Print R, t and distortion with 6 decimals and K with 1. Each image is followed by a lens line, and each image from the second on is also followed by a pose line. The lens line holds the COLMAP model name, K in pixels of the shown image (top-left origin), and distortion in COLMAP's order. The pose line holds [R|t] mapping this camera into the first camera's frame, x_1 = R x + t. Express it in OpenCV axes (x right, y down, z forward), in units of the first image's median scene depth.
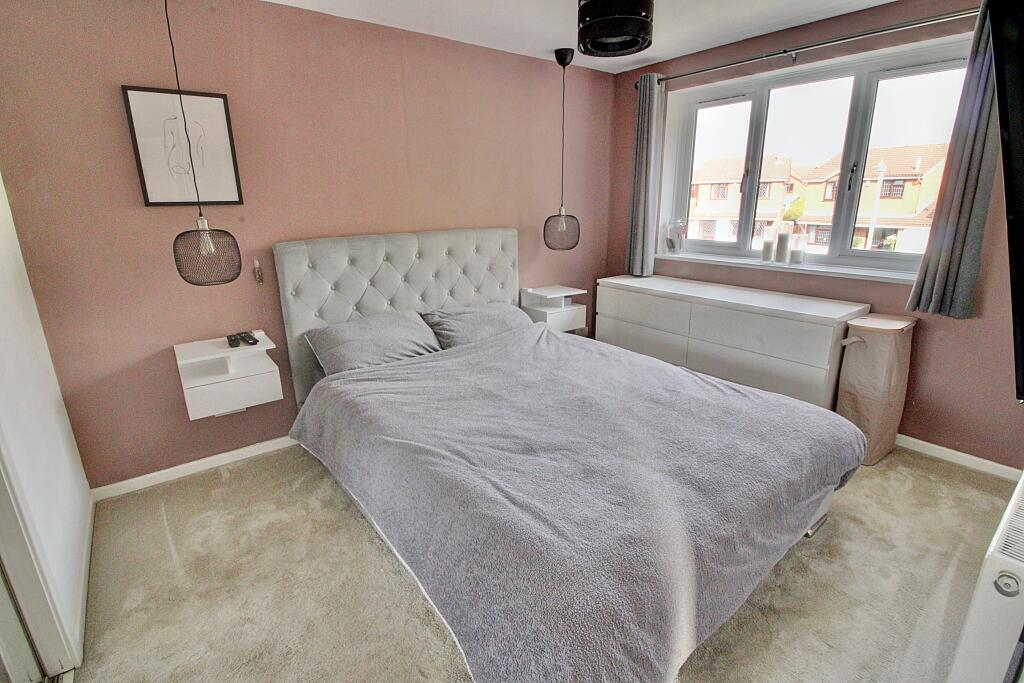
lens RADIAL K [[475.8, 0, 514.0], [0, 475.8, 342.0], [0, 0, 1]] dist [-0.009076, -0.008008]
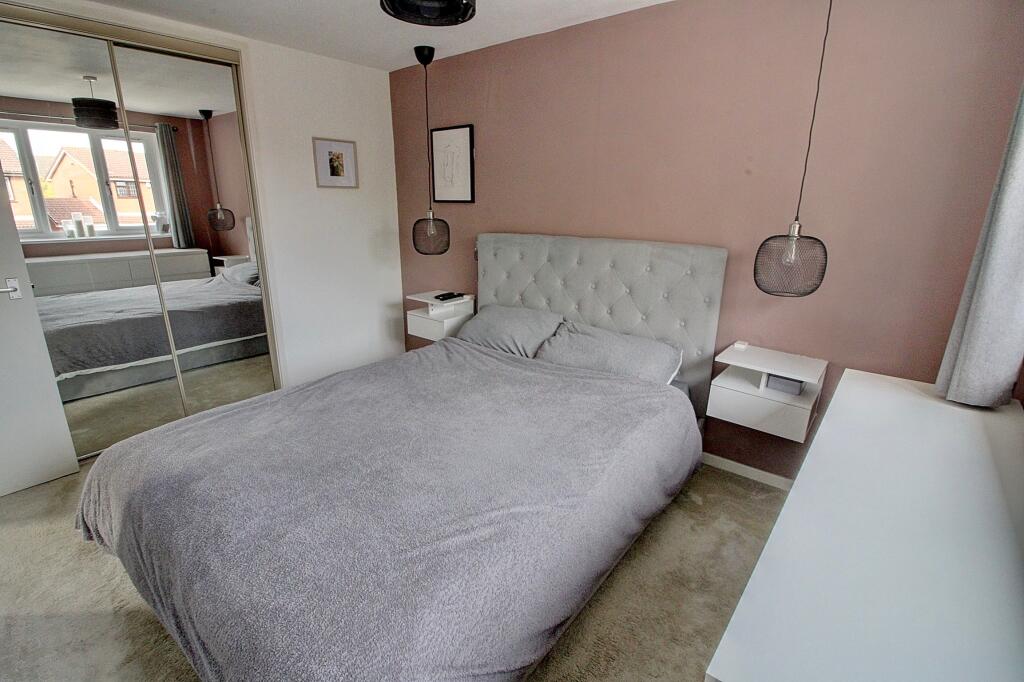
lens RADIAL K [[475.8, 0, 515.7], [0, 475.8, 339.0], [0, 0, 1]] dist [-0.009076, -0.008008]
pose [[0.239952, 0.278611, -0.929946, 0.724687], [-0.299245, 0.932513, 0.202167, -0.203831], [0.923513, 0.229771, 0.307131, 0.667326]]
